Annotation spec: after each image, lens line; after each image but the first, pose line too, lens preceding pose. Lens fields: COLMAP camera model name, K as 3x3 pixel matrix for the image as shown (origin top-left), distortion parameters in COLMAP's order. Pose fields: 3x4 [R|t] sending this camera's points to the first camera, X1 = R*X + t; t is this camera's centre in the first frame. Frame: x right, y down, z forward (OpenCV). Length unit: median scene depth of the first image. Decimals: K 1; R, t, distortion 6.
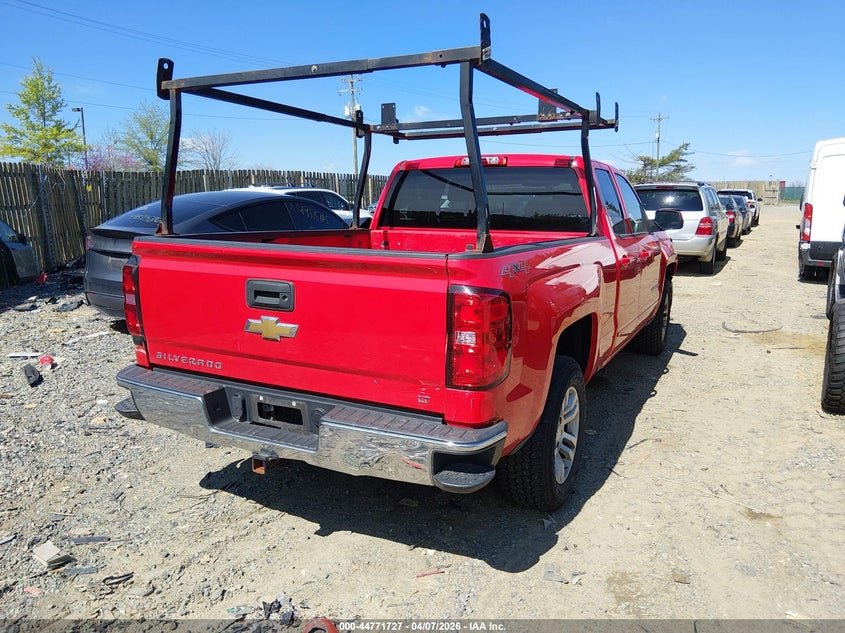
lens RADIAL K [[690.6, 0, 424.5], [0, 690.6, 317.2], [0, 0, 1]] dist [-0.004782, -0.006946]
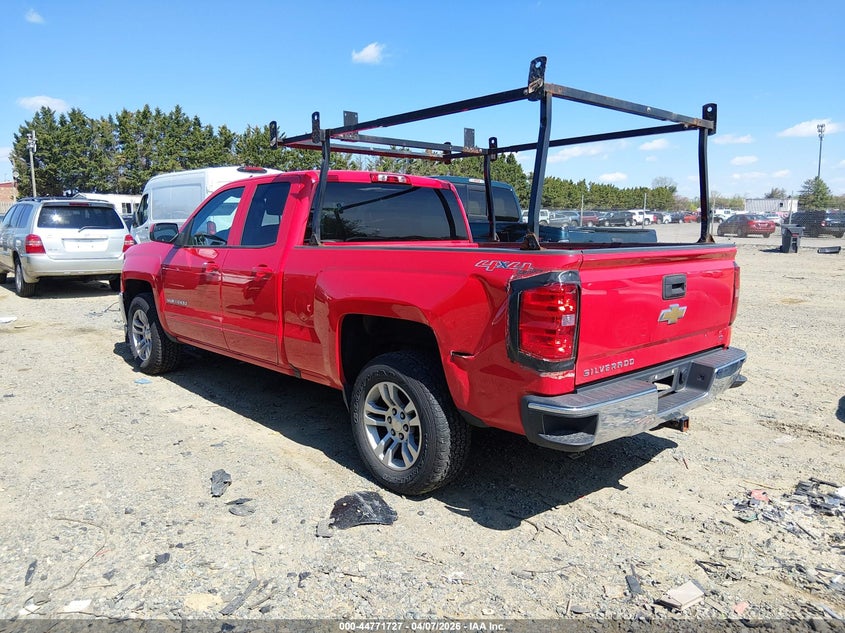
lens RADIAL K [[690.6, 0, 424.5], [0, 690.6, 317.2], [0, 0, 1]] dist [-0.004782, -0.006946]
pose [[0.280253, -0.132126, 0.950790, -1.325746], [0.161584, 0.982842, 0.088952, -0.139018], [-0.946229, 0.128704, 0.296793, 0.913954]]
